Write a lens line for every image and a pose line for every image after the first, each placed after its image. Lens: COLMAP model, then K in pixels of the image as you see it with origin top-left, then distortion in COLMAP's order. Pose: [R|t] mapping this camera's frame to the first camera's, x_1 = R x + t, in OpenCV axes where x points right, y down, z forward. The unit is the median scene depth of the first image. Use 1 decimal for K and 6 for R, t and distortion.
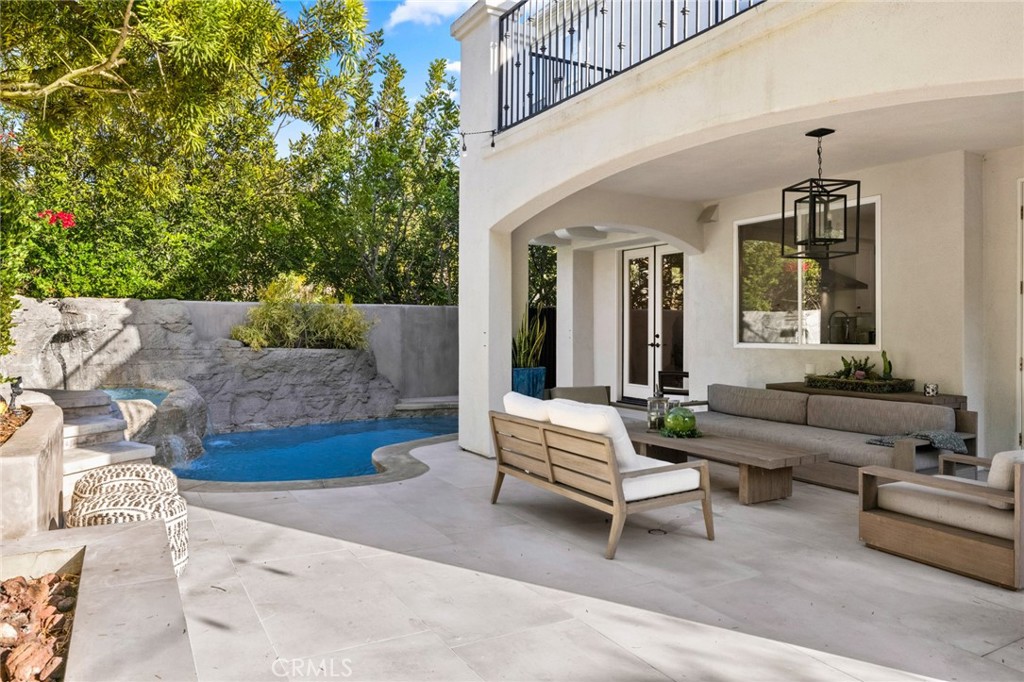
lens RADIAL K [[688.0, 0, 510.1], [0, 688.0, 335.6], [0, 0, 1]] dist [-0.003896, -0.000117]
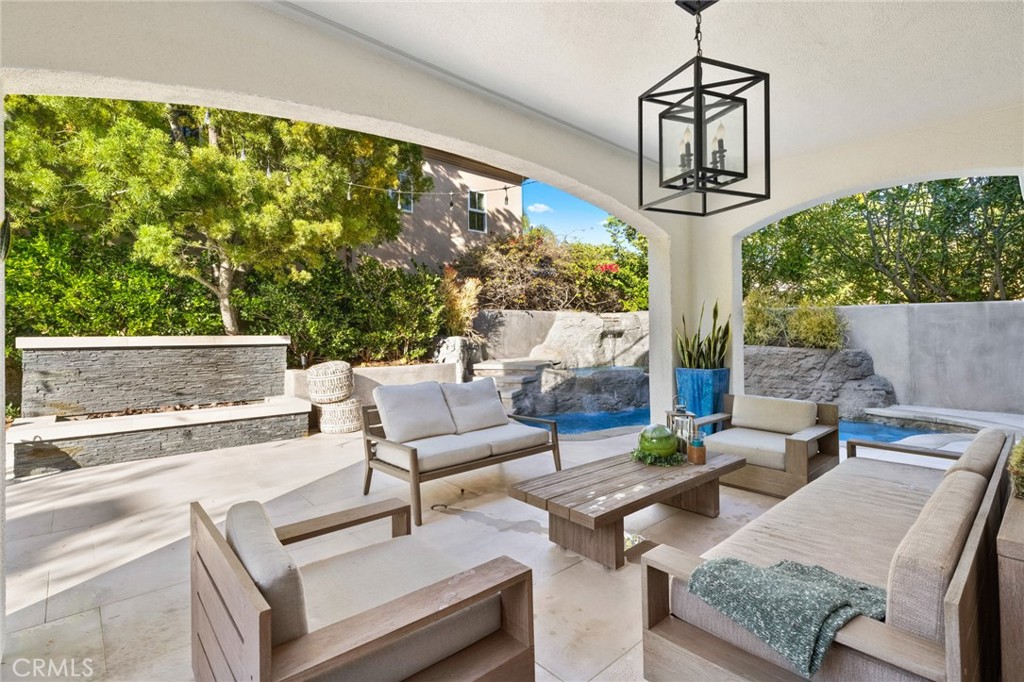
lens RADIAL K [[491.1, 0, 510.0], [0, 491.1, 325.0], [0, 0, 1]] dist [-0.012945, -0.000769]
pose [[0.211576, -0.011718, -0.977291, 0.405685], [-0.009074, 0.999861, -0.013954, -0.002027], [0.977319, 0.011820, 0.211440, 0.371220]]
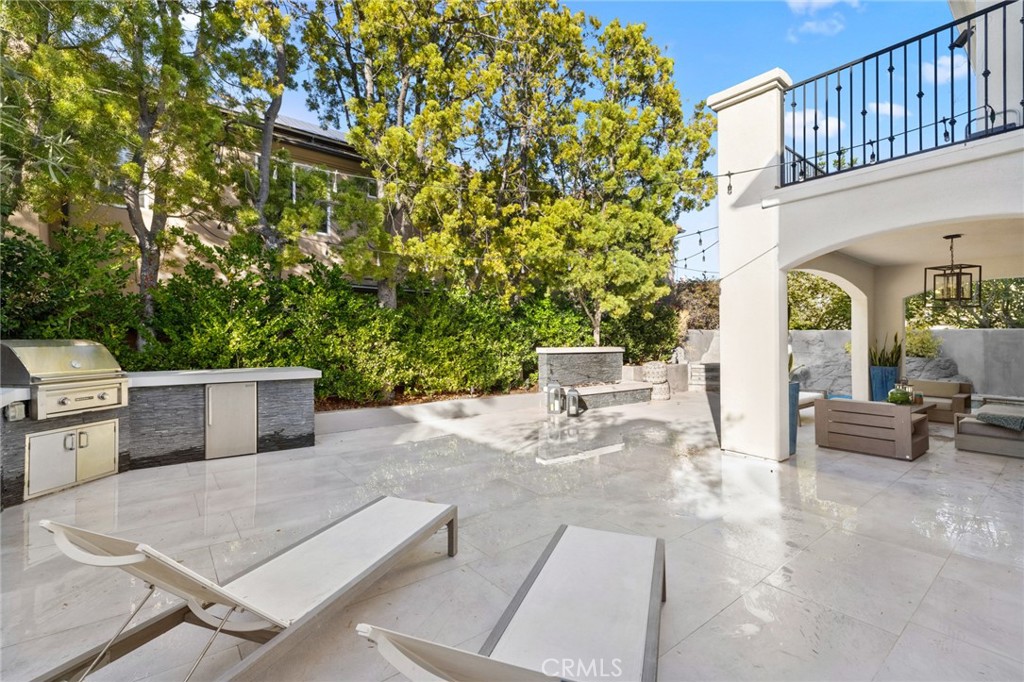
lens RADIAL K [[447.2, 0, 509.1], [0, 447.2, 337.3], [0, 0, 1]] dist [-0.000894, -0.000516]
pose [[0.138562, -0.001232, -0.990353, 0.694579], [-0.016196, 0.999863, -0.003510, -0.008586], [0.990221, 0.016526, 0.138523, -0.127878]]
